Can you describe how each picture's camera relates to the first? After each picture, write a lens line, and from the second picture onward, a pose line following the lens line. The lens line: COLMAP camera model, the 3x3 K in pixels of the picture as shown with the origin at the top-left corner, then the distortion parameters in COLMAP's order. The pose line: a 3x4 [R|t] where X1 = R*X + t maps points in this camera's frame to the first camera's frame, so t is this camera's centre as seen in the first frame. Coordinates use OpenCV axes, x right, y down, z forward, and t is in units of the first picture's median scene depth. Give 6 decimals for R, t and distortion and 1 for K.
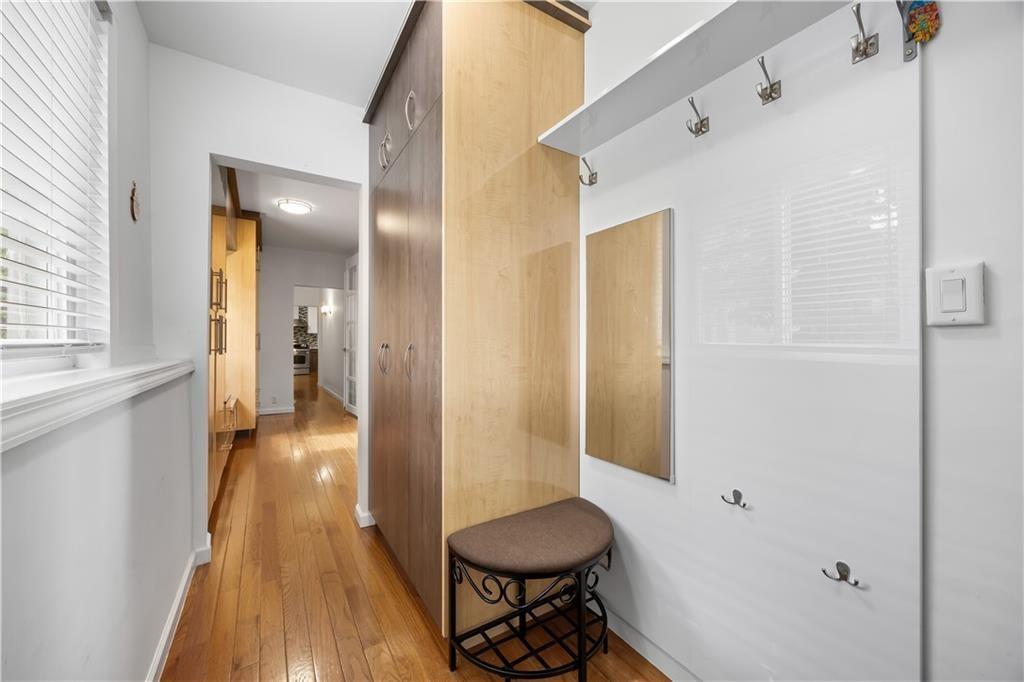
lens RADIAL K [[397.2, 0, 511.8], [0, 397.2, 342.8], [0, 0, 1]] dist [0.003677, 0.000100]
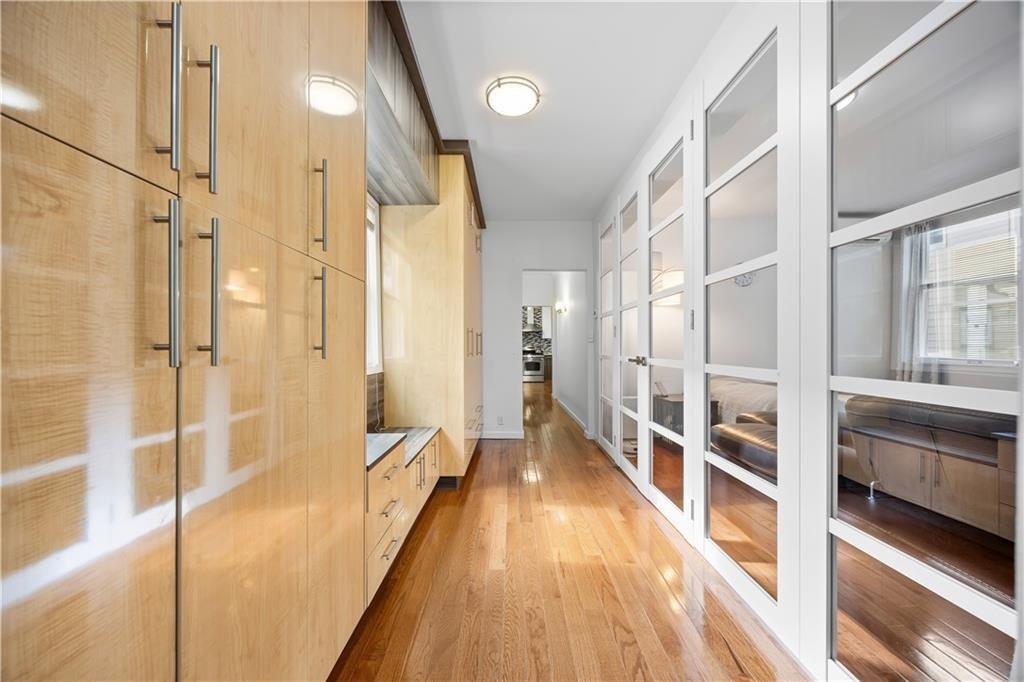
lens RADIAL K [[397.2, 0, 509.2], [0, 397.2, 348.3], [0, 0, 1]] dist [0.003677, 0.000100]
pose [[0.846295, -0.006253, -0.532678, -0.120061], [0.004423, 0.999979, -0.004711, 0.005581], [0.532696, 0.001631, 0.846305, 0.247702]]
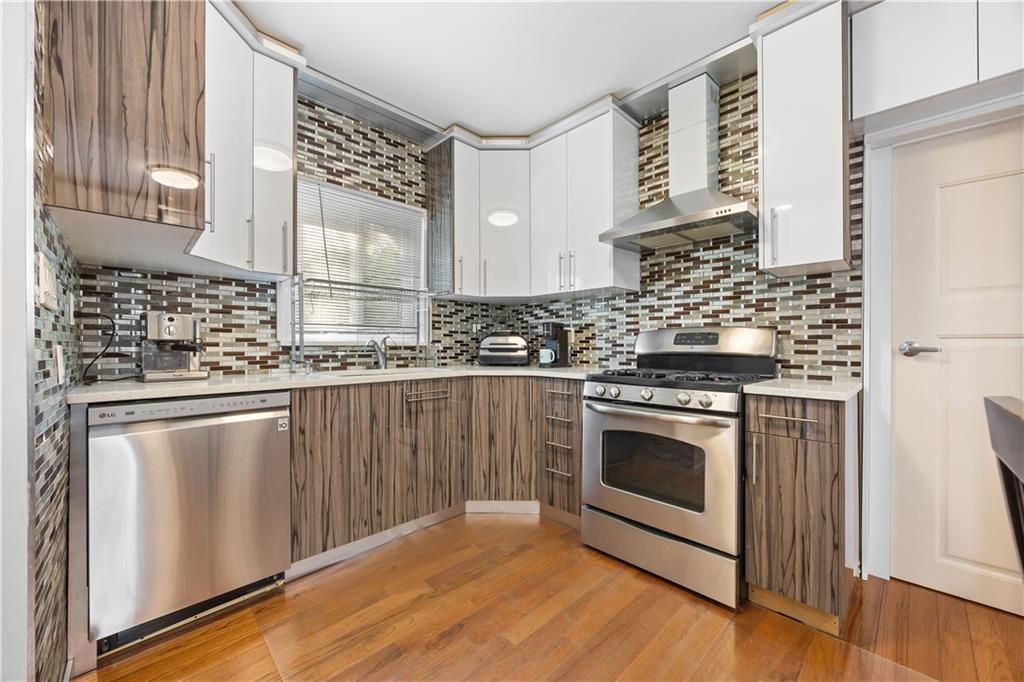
lens RADIAL K [[397.2, 0, 514.0], [0, 397.2, 341.1], [0, 0, 1]] dist [0.003677, 0.000100]
pose [[0.225502, -0.013045, -0.974155, -0.614544], [0.009888, 0.999889, -0.011101, 0.000041], [0.974193, -0.007129, 0.225606, 1.357290]]
